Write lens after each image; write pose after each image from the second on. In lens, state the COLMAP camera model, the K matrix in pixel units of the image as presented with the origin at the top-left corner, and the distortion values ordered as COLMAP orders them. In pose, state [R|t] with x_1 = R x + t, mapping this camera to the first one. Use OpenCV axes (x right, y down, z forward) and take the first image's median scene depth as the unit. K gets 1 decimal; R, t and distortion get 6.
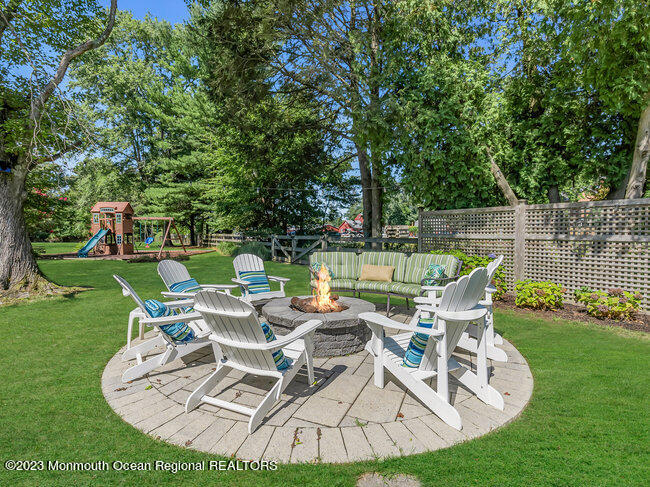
lens RADIAL K [[333.2, 0, 326.4], [0, 333.2, 243.0], [0, 0, 1]] dist [0.001702, 0.000210]
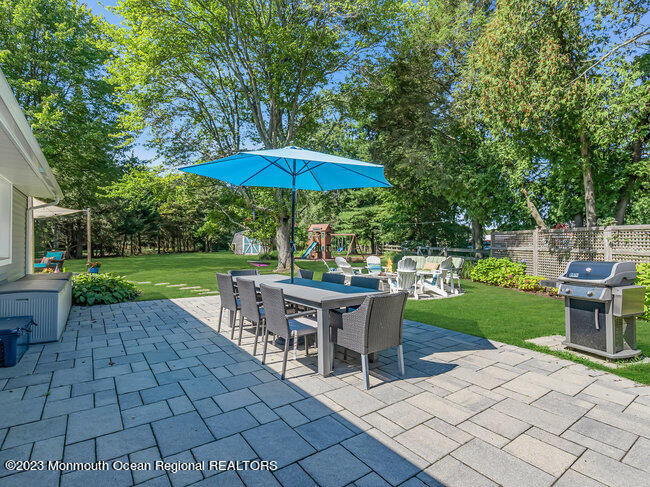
lens RADIAL K [[333.2, 0, 325.3], [0, 333.2, 242.4], [0, 0, 1]] dist [0.001702, 0.000210]
pose [[0.853207, -0.001283, -0.521571, 0.161666], [-0.015462, 0.999495, -0.027751, 0.002543], [0.521344, 0.031742, 0.852756, -0.261365]]
